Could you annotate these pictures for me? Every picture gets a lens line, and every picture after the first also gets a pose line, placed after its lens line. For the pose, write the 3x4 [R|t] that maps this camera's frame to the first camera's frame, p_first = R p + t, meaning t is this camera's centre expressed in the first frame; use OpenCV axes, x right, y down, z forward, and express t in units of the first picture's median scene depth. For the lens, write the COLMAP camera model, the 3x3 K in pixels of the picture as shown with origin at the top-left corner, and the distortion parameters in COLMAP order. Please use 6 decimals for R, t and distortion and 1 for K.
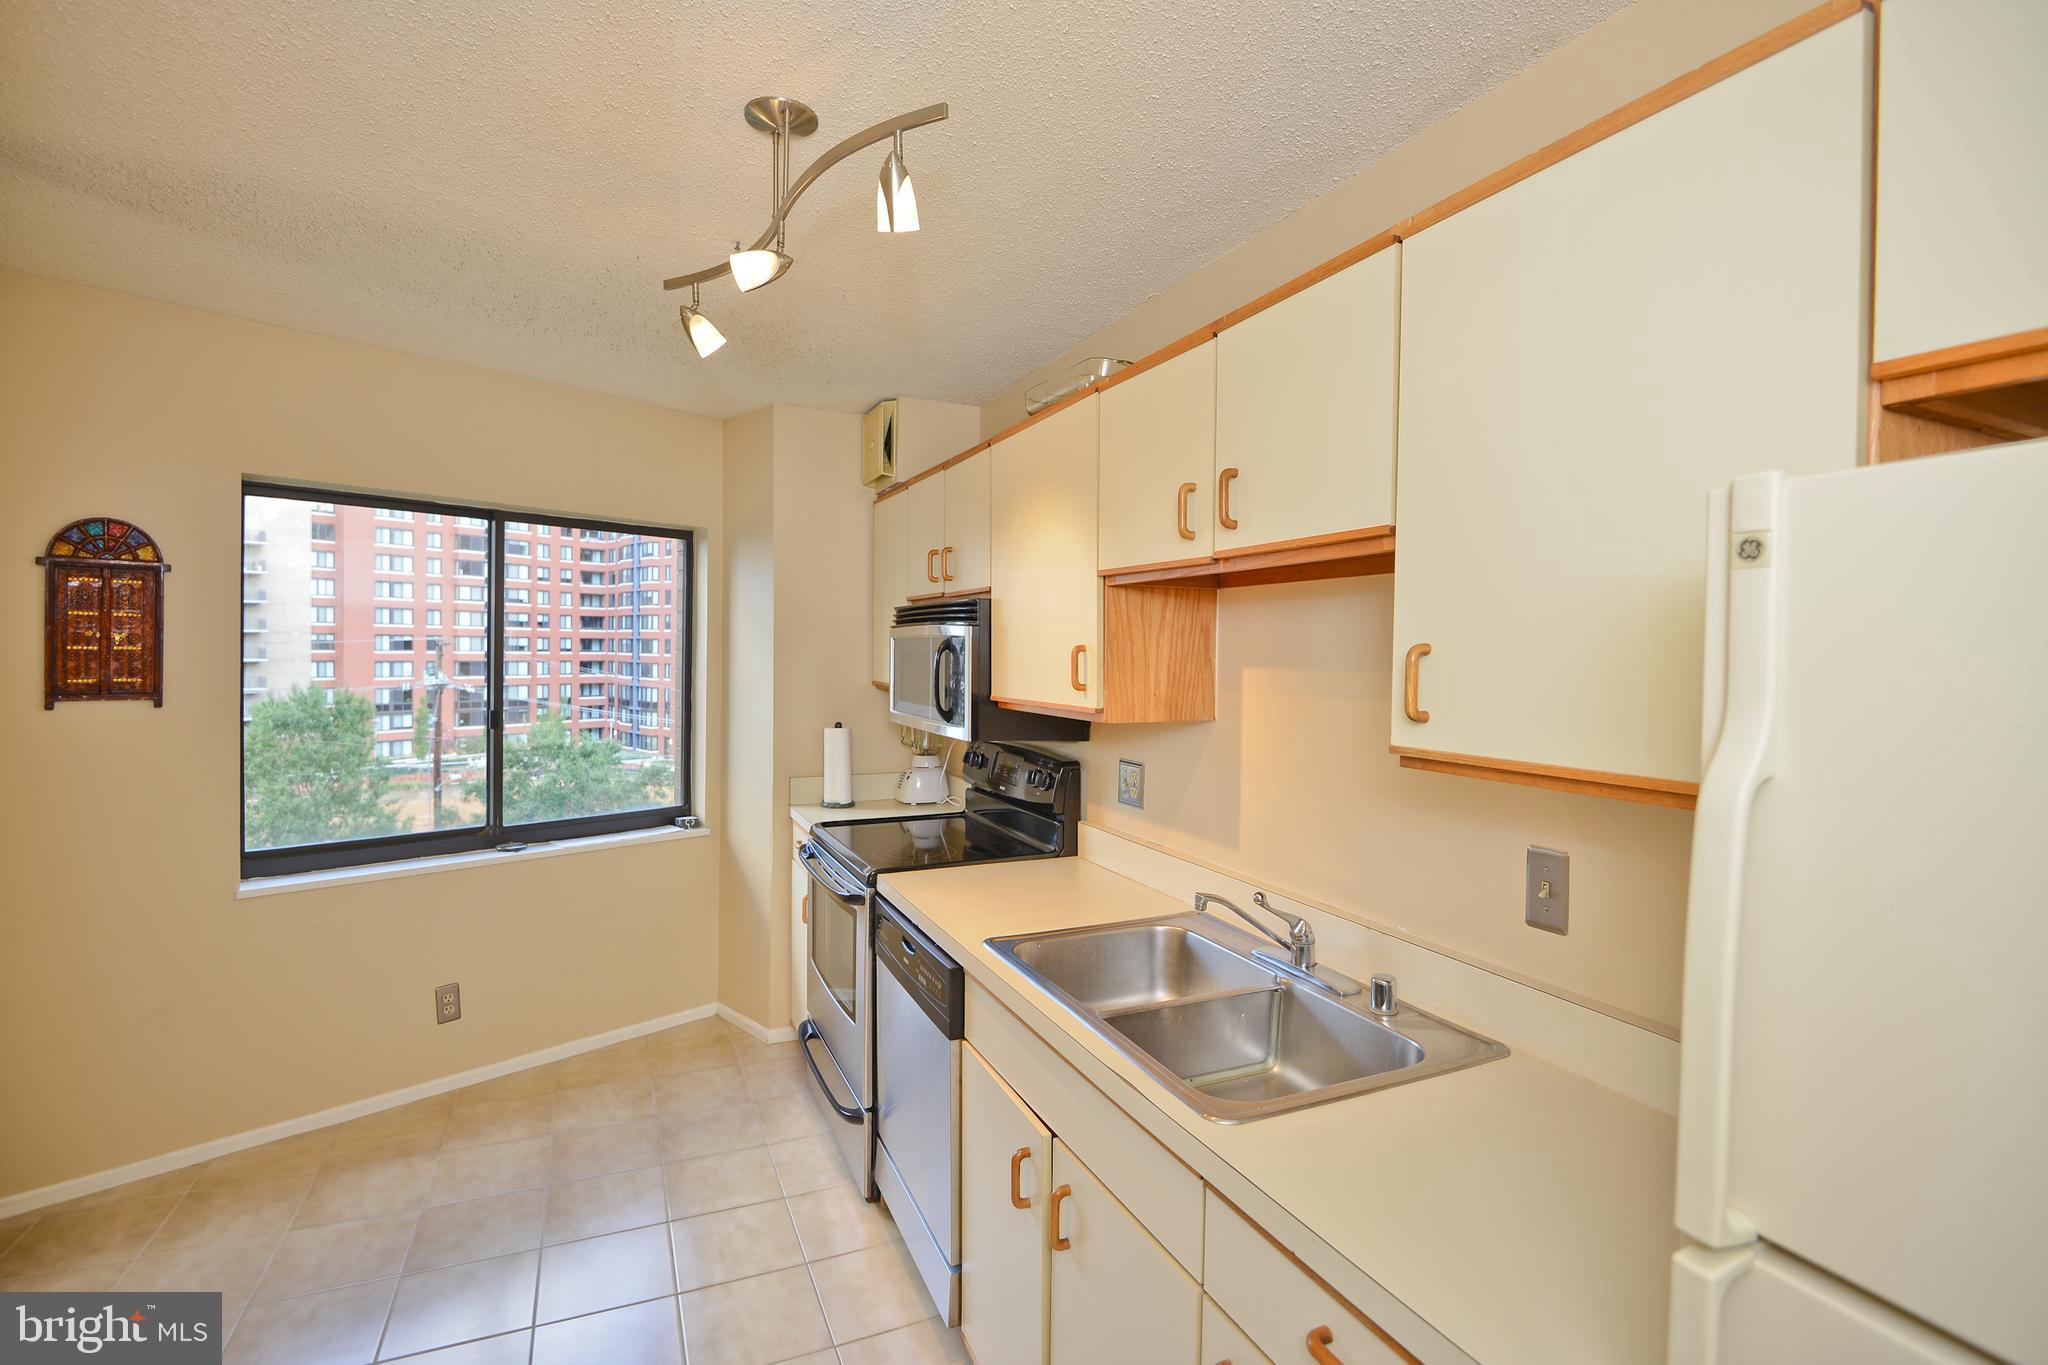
lens RADIAL K [[944.5, 0, 1019.8], [0, 944.5, 666.1], [0, 0, 1]] dist [-0.006119, -0.005499]
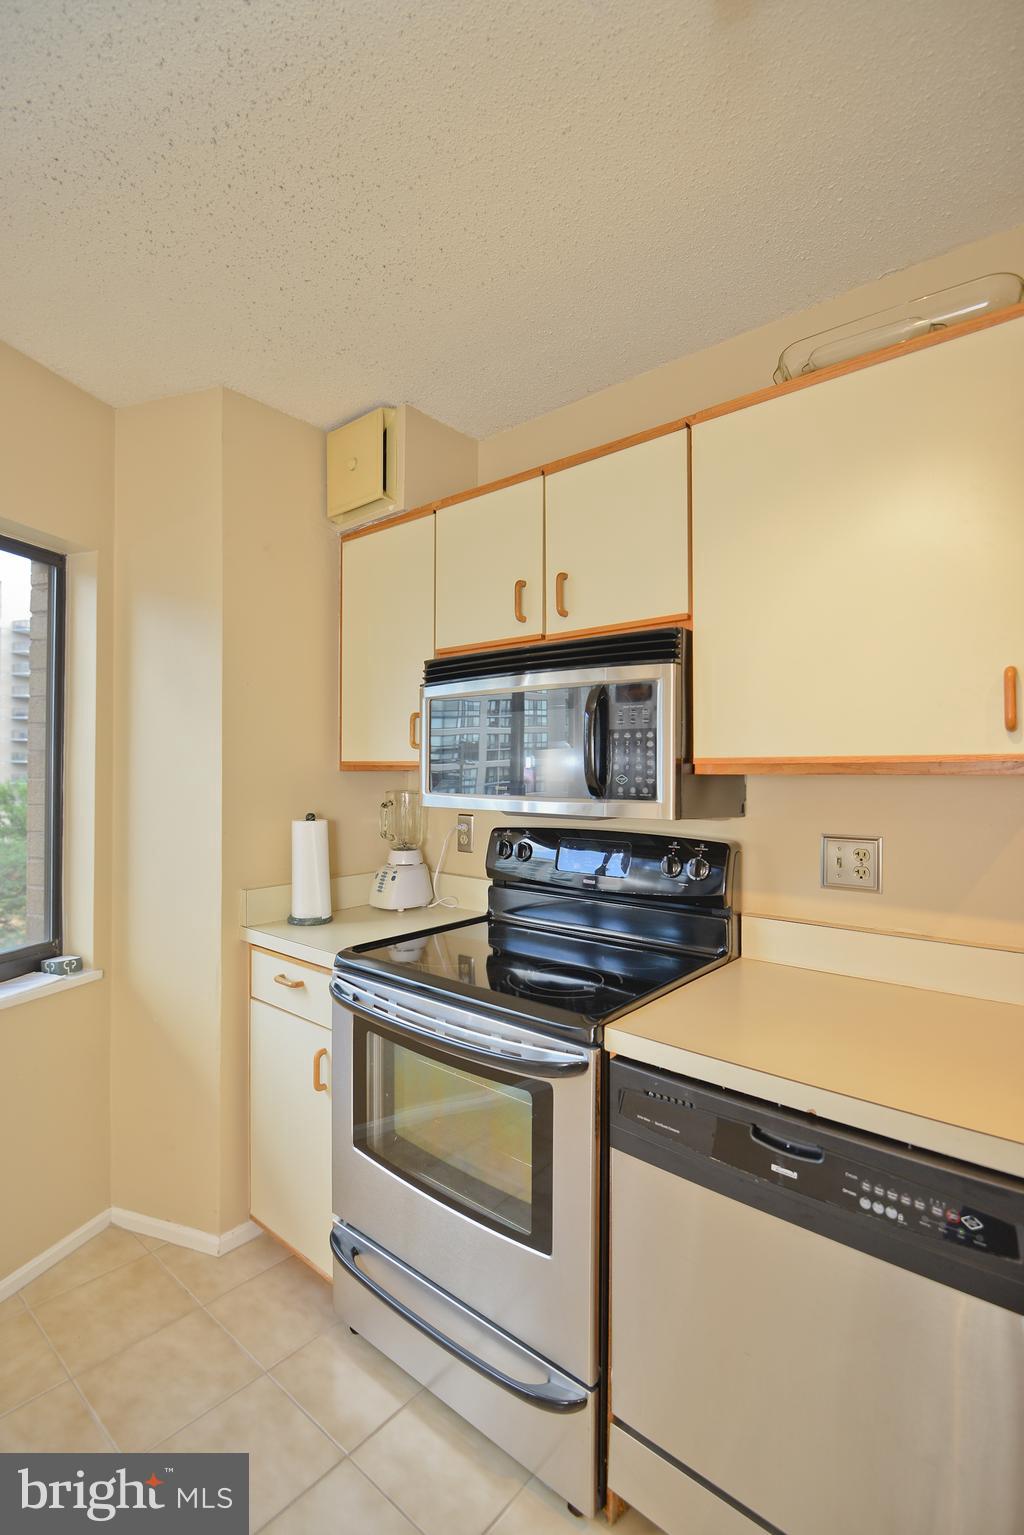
lens RADIAL K [[707.9, 0, 512.4], [0, 707.9, 773.0], [0, 0, 1]] dist [-0.006119, -0.005499]
pose [[0.900248, -0.009642, 0.435271, -0.322639], [0.013820, 0.999884, -0.006435, 0.035637], [-0.435158, 0.011808, 0.900276, 0.441899]]
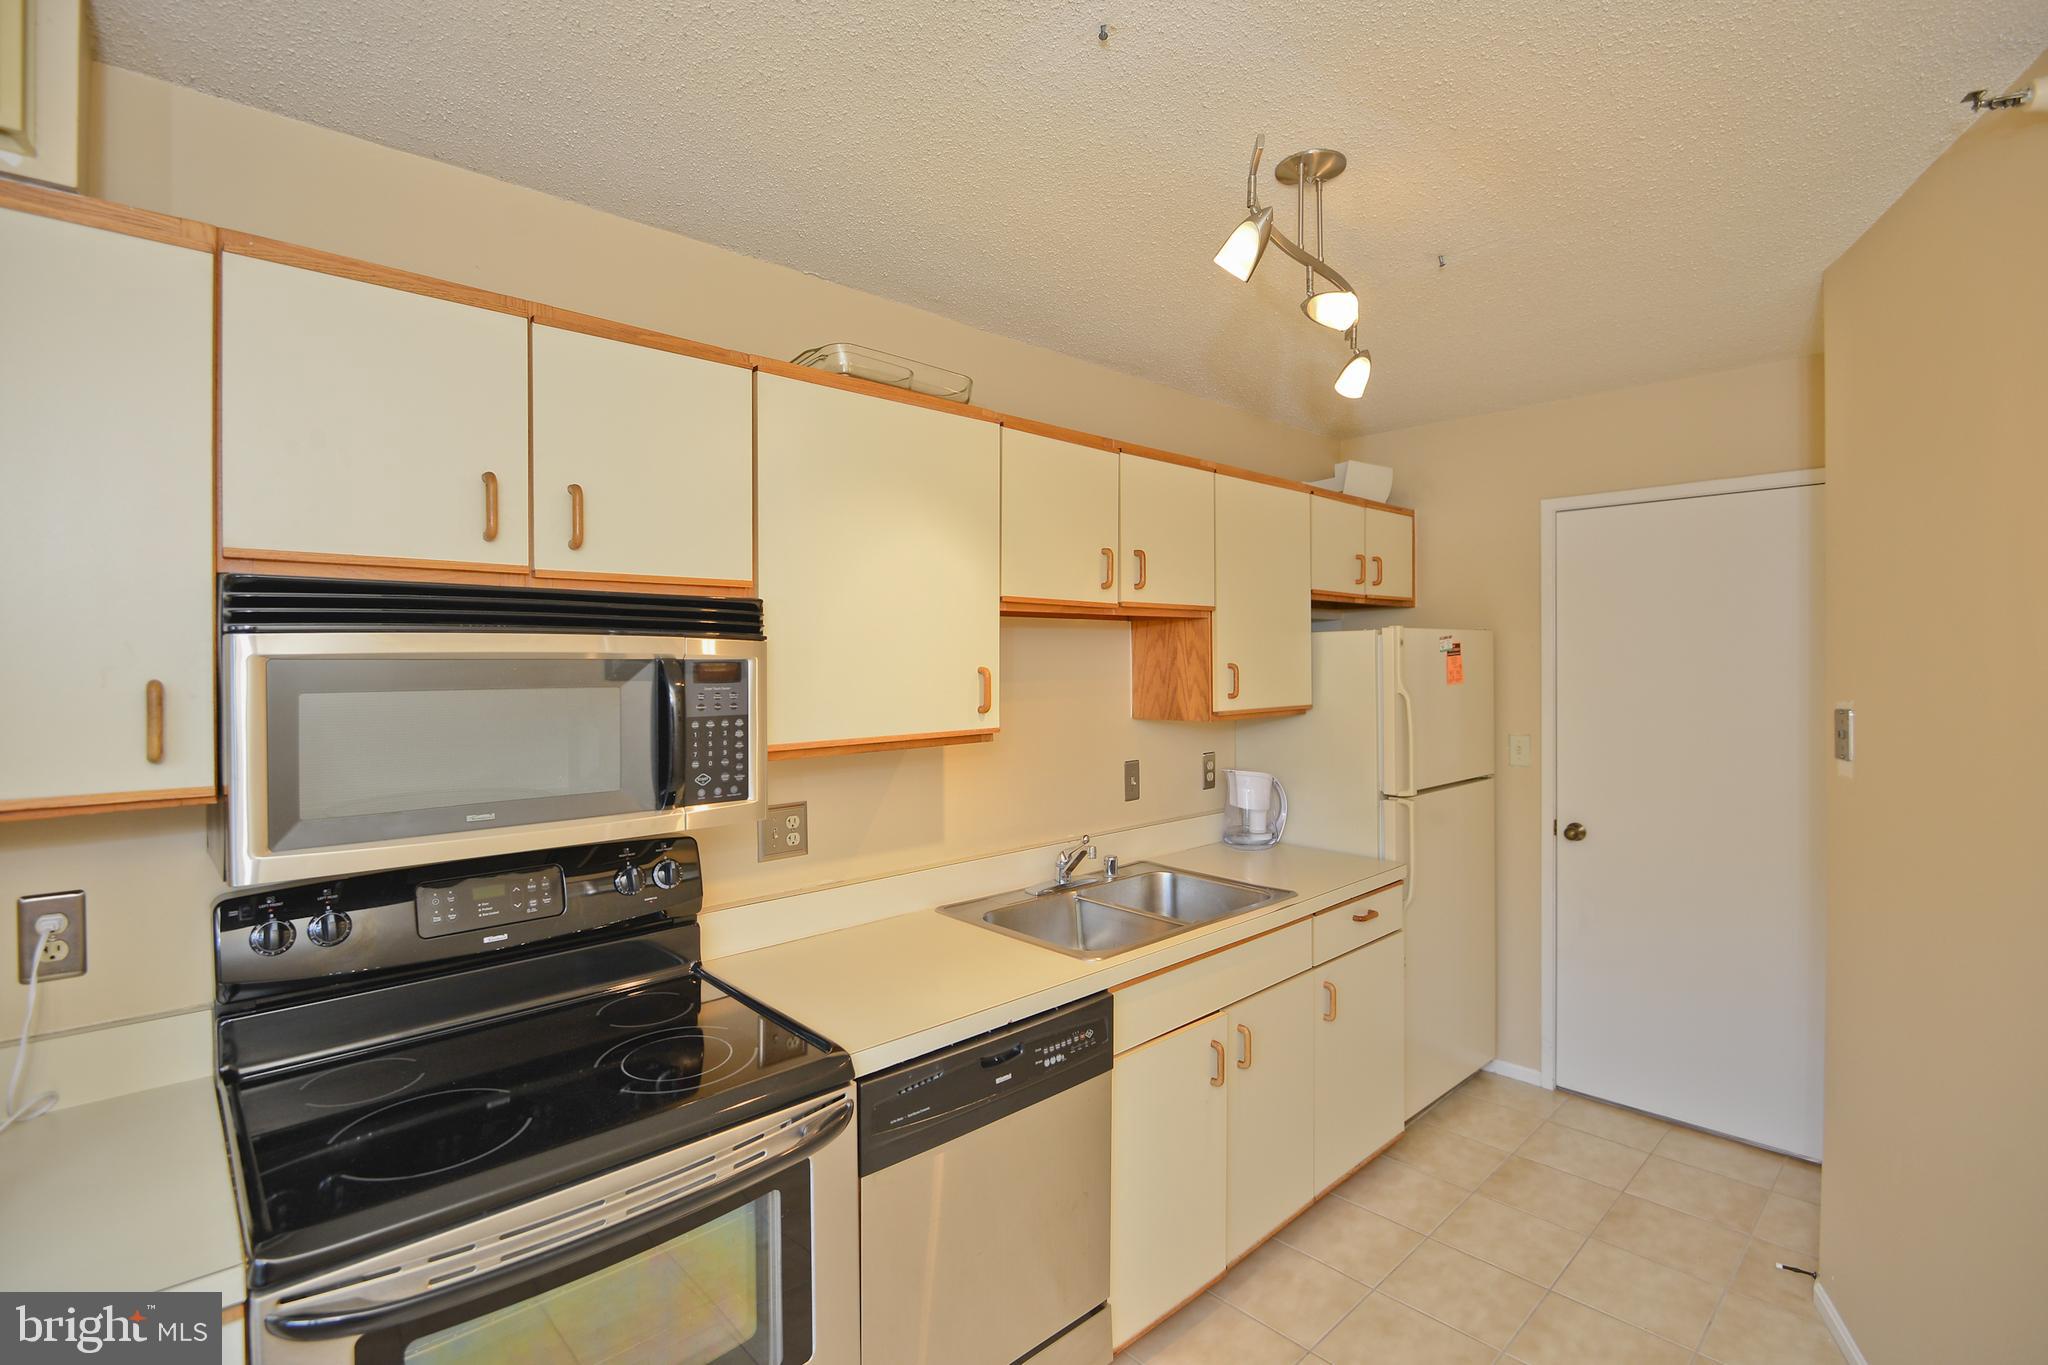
lens RADIAL K [[944.5, 0, 1019.8], [0, 944.5, 666.1], [0, 0, 1]] dist [-0.006119, -0.005499]
pose [[-0.324715, -0.020480, 0.945590, -0.573426], [0.015625, 0.999513, 0.027013, -0.031593], [-0.945683, 0.023546, -0.324236, 0.826461]]
